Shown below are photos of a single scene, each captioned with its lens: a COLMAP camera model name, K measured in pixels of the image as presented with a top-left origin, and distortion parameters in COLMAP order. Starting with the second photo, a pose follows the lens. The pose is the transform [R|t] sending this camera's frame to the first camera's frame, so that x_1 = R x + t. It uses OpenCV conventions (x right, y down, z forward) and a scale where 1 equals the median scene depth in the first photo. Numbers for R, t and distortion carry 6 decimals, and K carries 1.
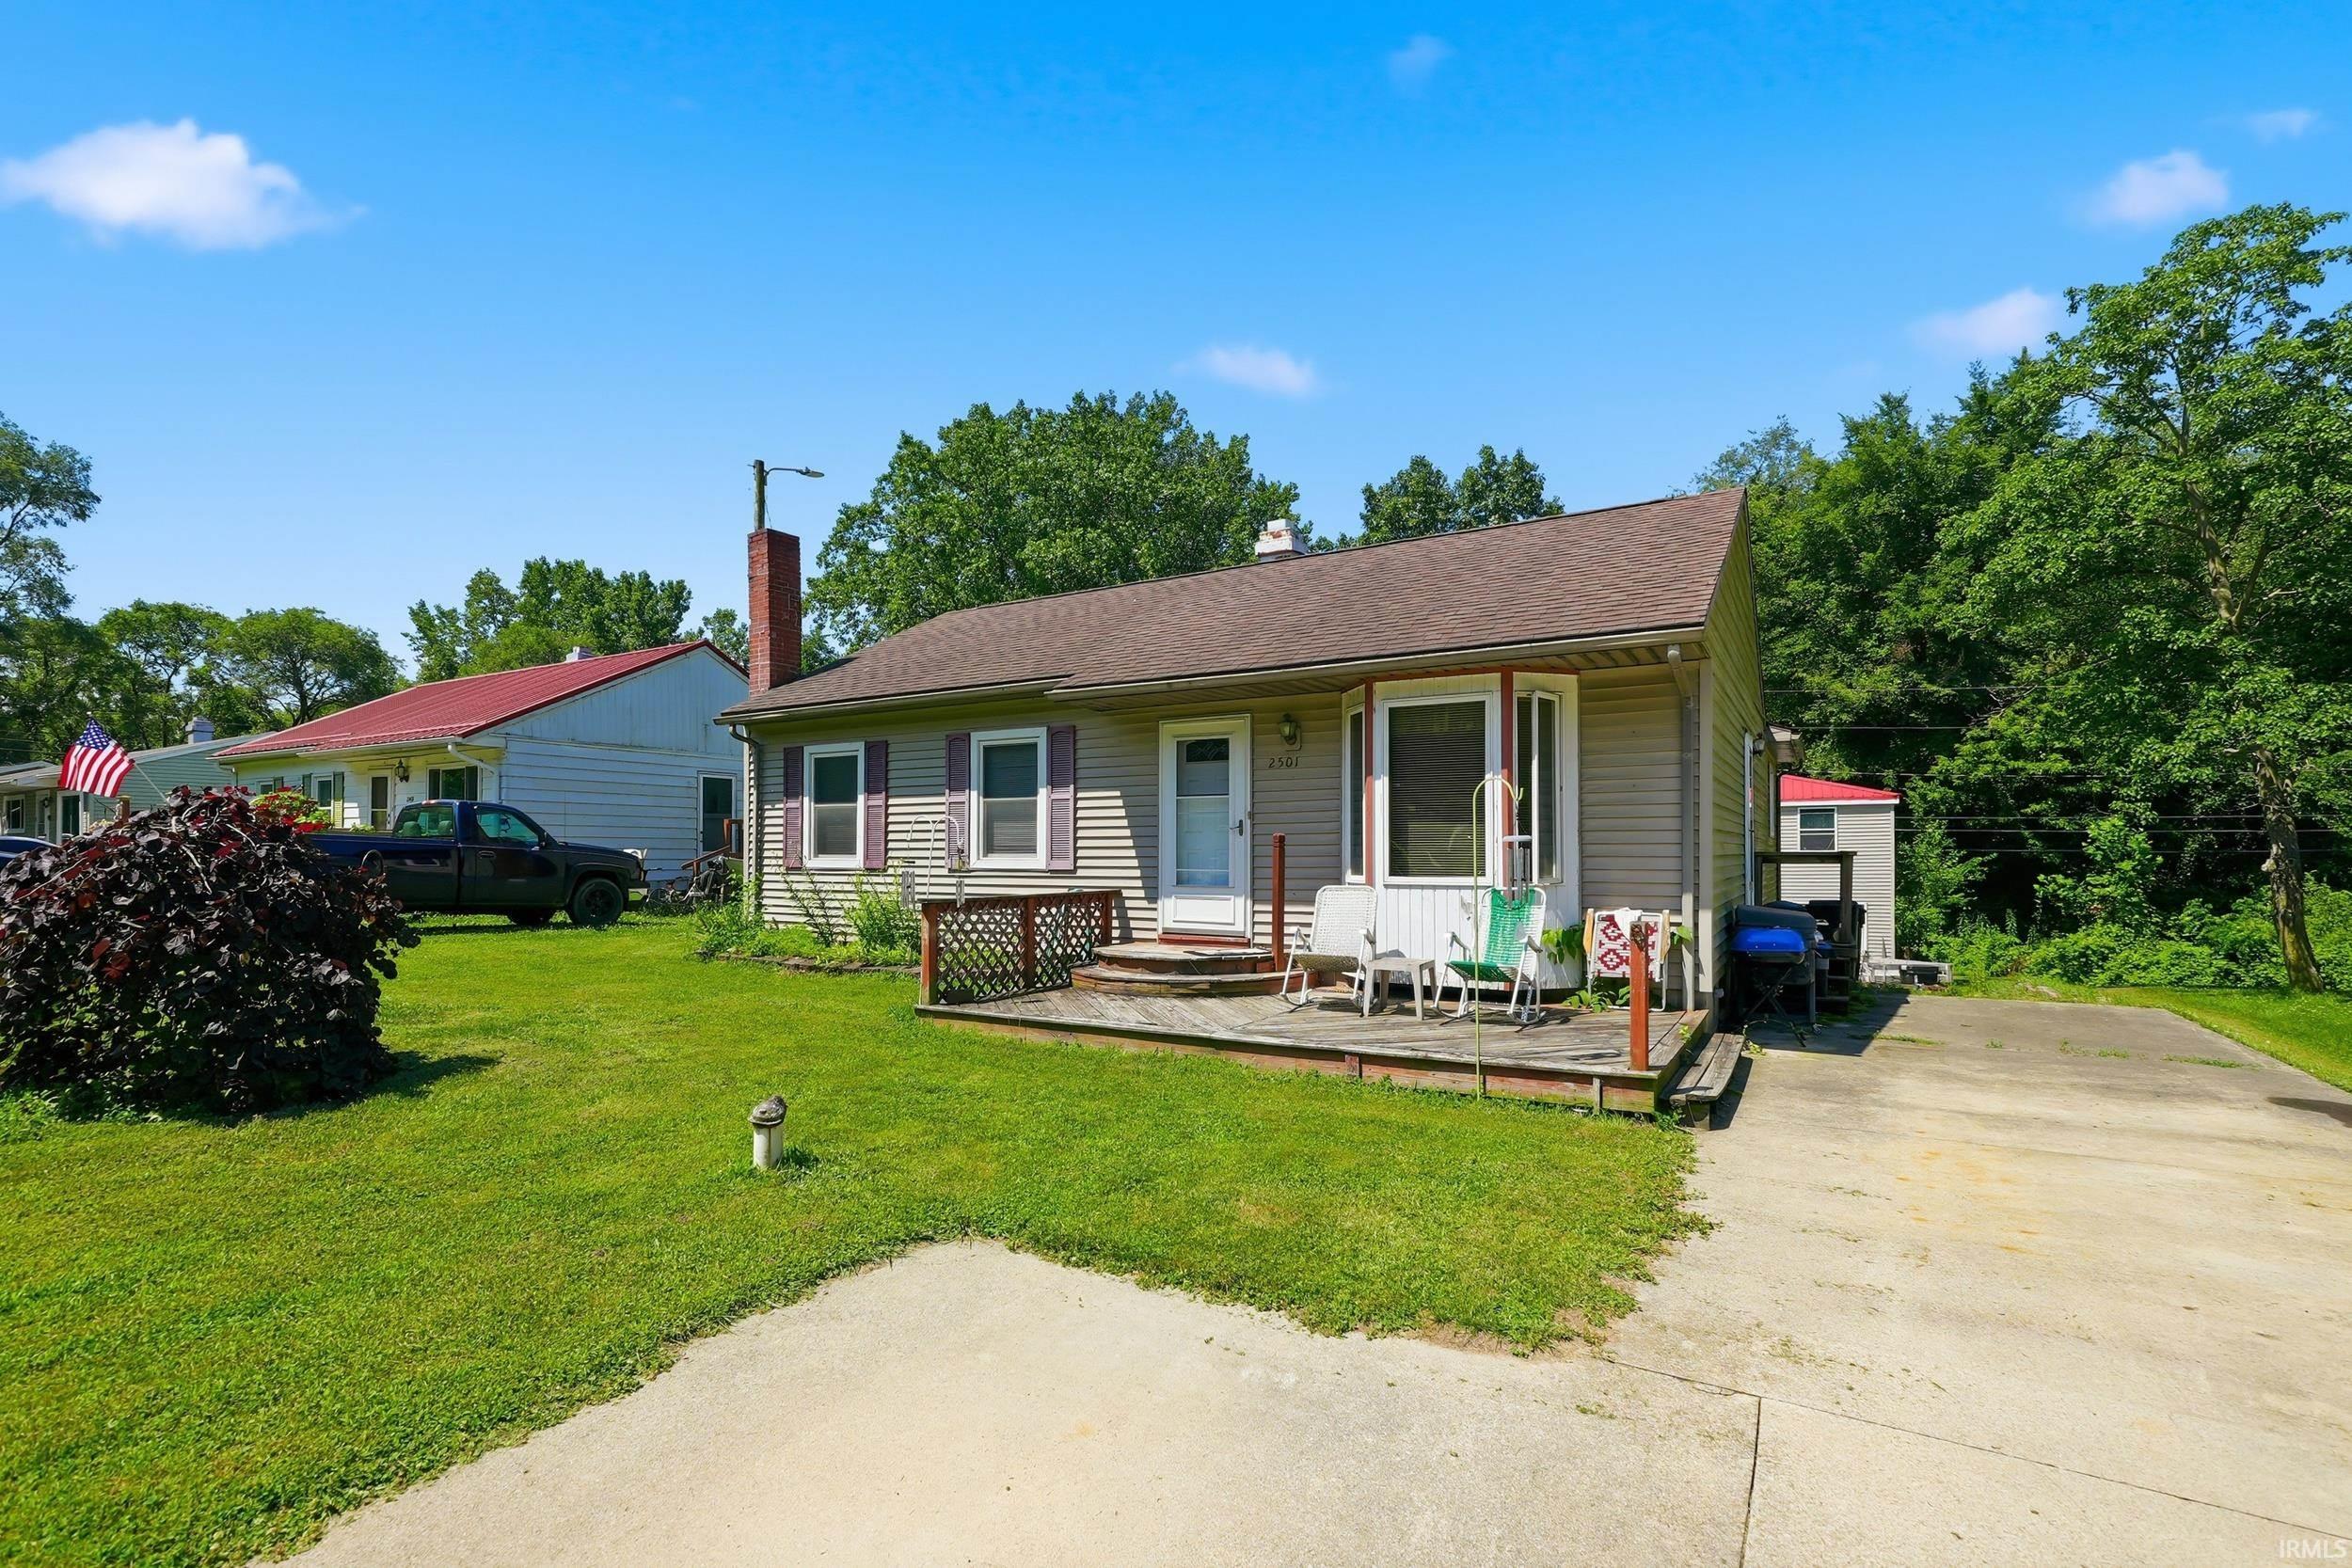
lens RADIAL K [[1062.4, 0, 1180.4], [0, 1062.4, 831.2], [0, 0, 1]] dist [-0.009634, 0.000820]
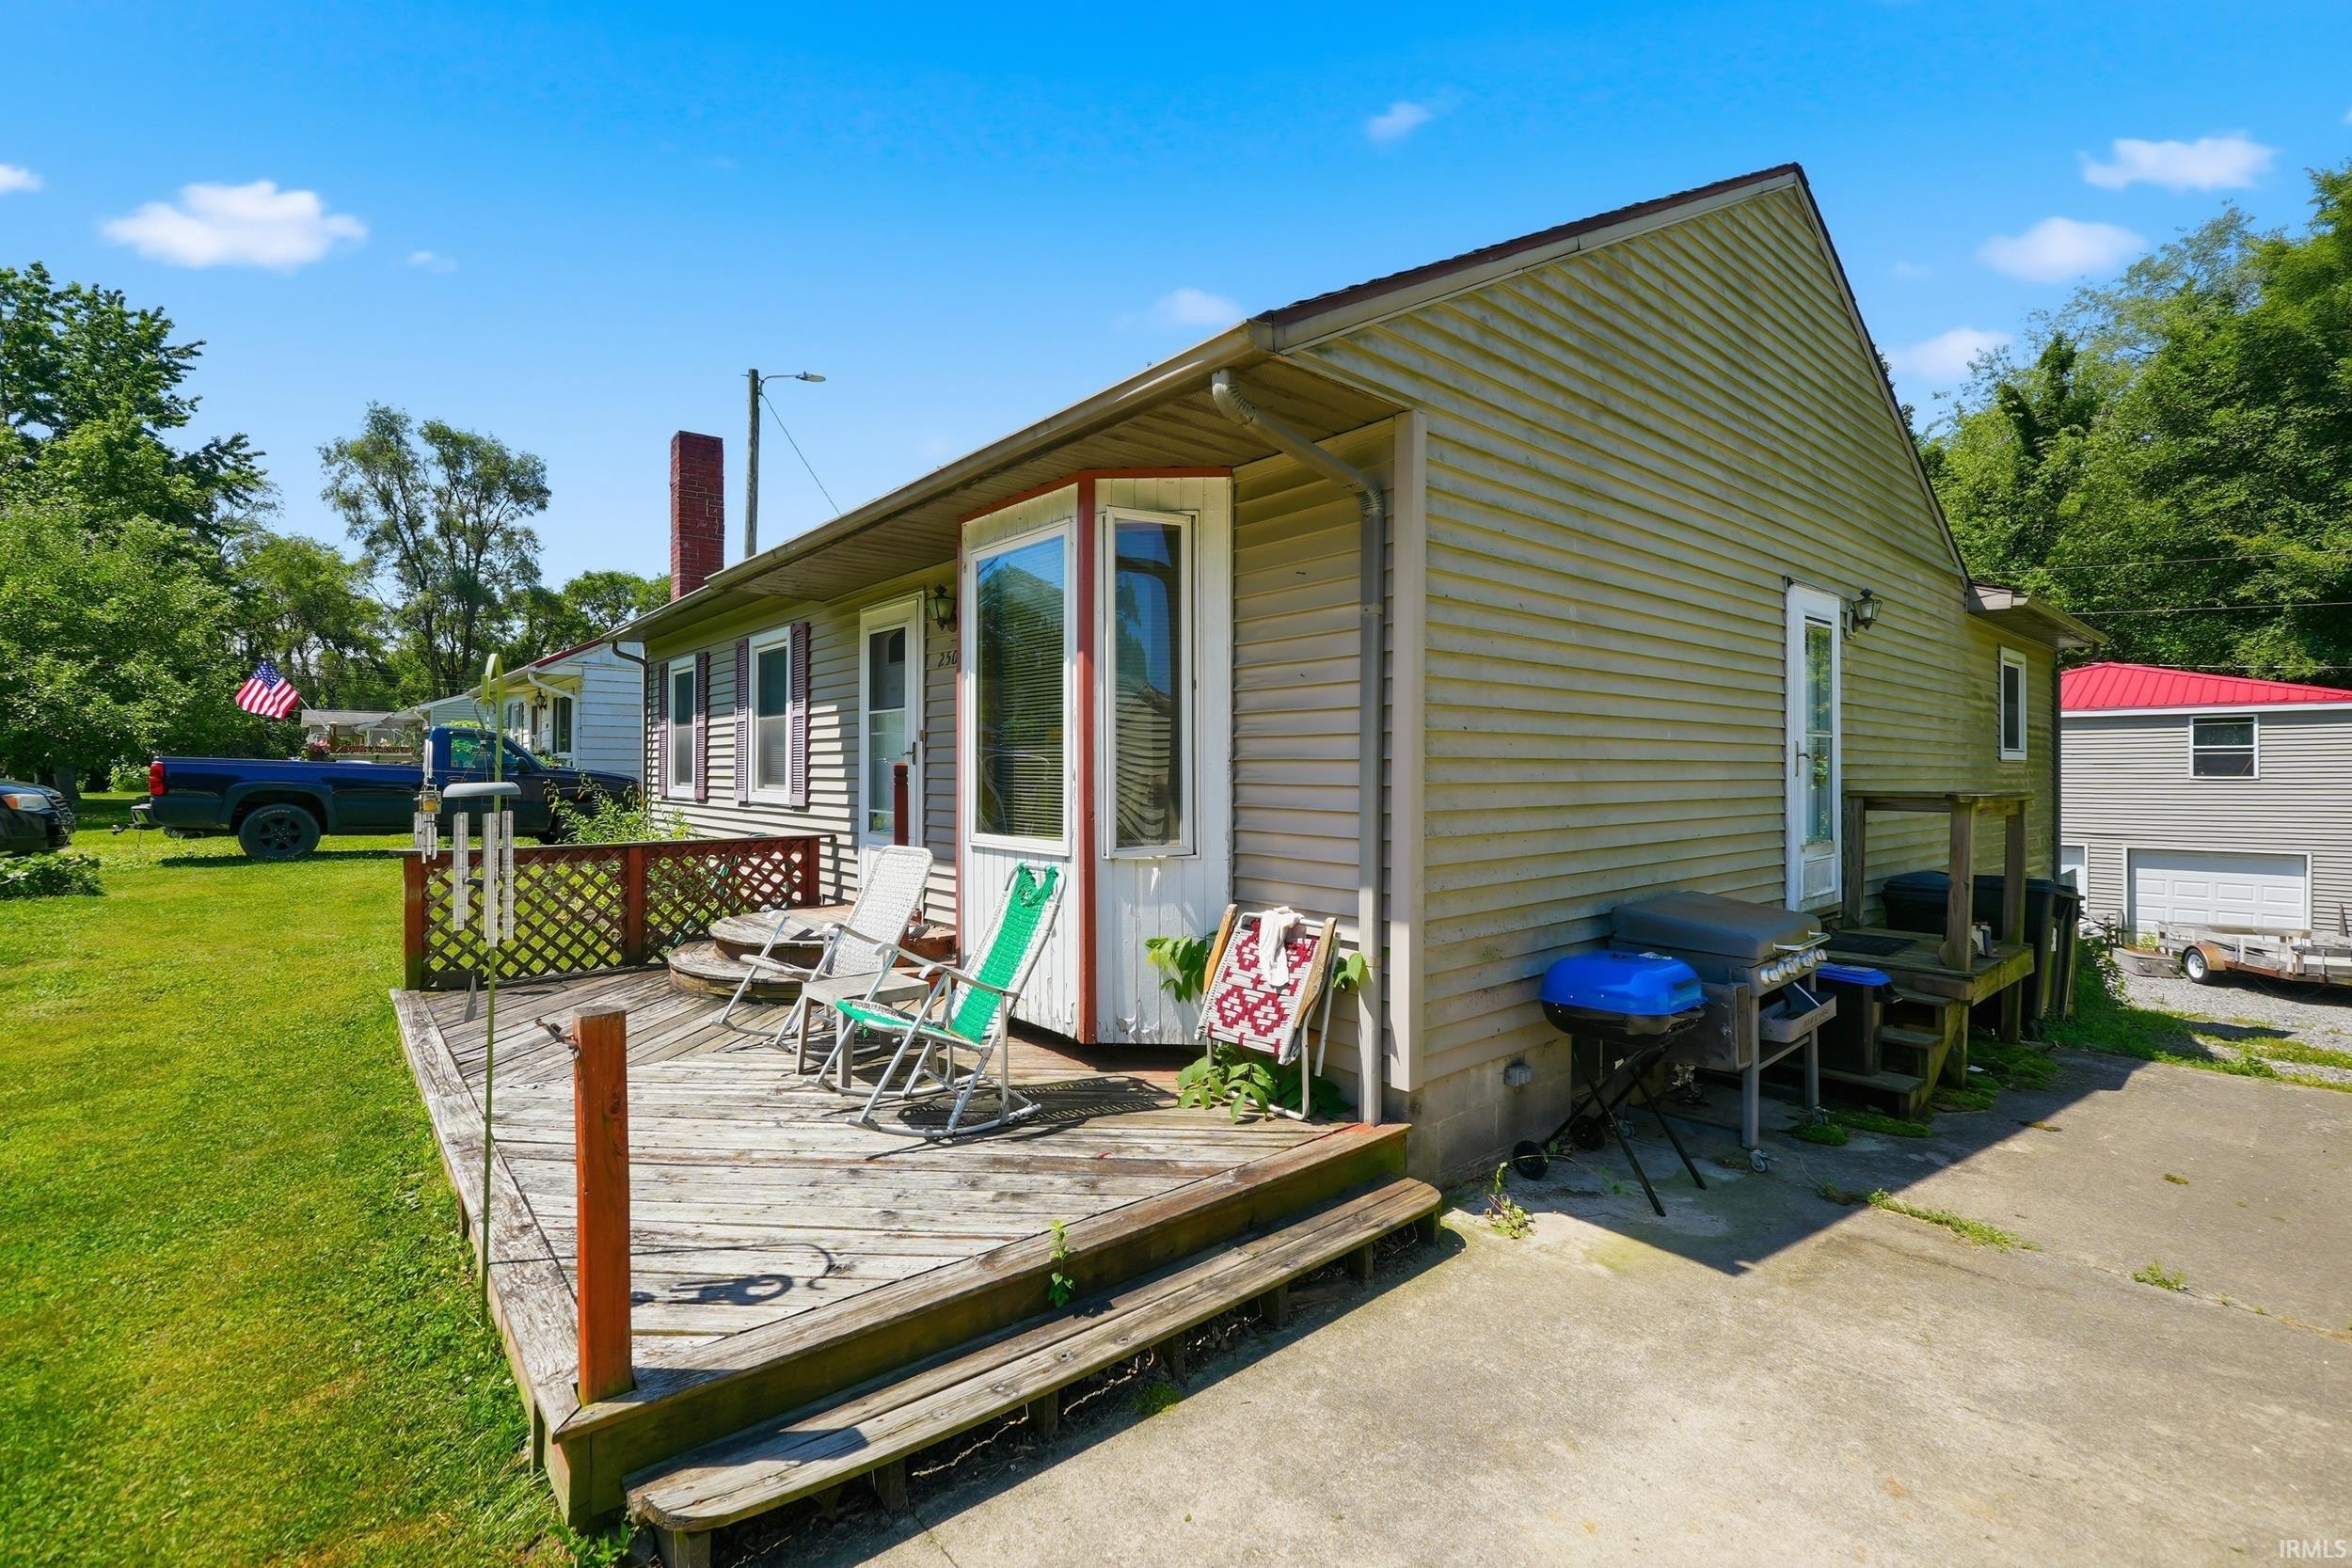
lens RADIAL K [[1011.5, 0, 1166.2], [0, 1011.5, 769.5], [0, 0, 1]] dist [-0.007895, 0.000697]
pose [[0.948837, 0.003566, -0.315746, 0.359856], [0.002500, 0.999820, 0.018806, -0.004091], [0.315756, -0.018634, 0.948657, 0.348391]]
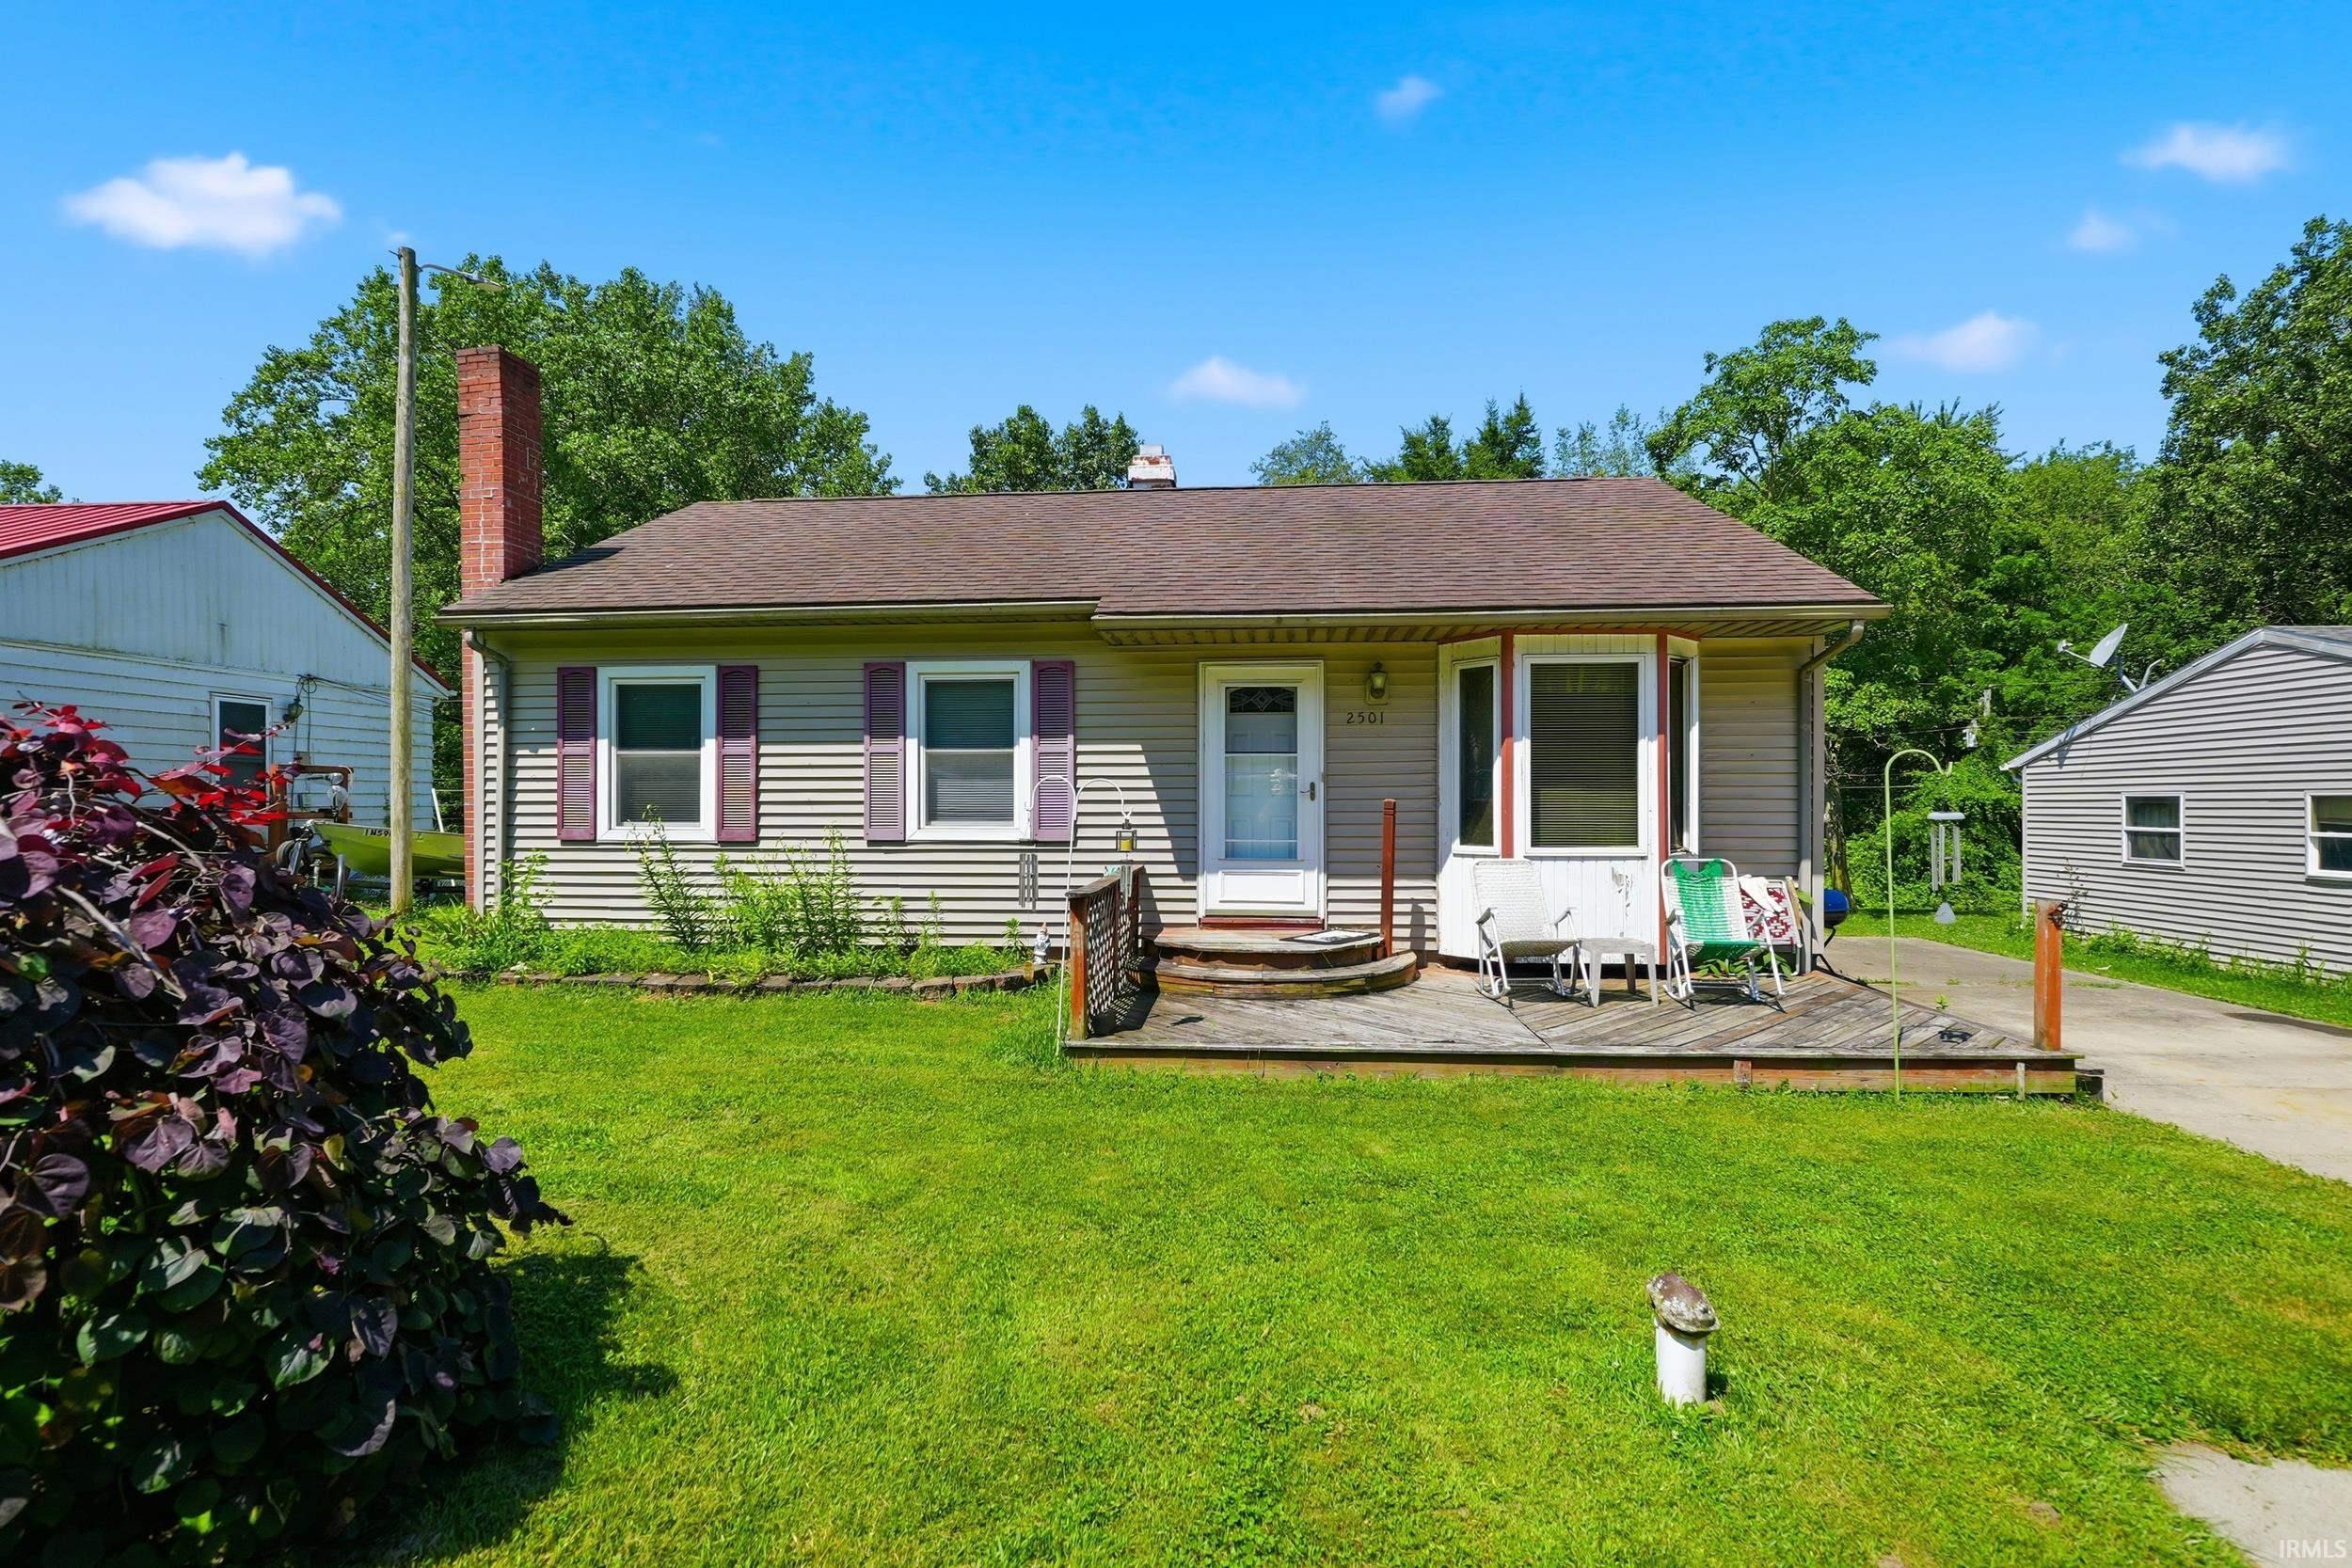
lens RADIAL K [[1048.4, 0, 1176.0], [0, 1048.4, 784.0], [0, 0, 1]] dist [-0.011229, 0.000066]
pose [[0.897515, 0.006365, 0.440937, -0.352290], [-0.008425, 0.999961, 0.002714, -0.008917], [-0.440902, -0.006151, 0.897534, 0.237451]]
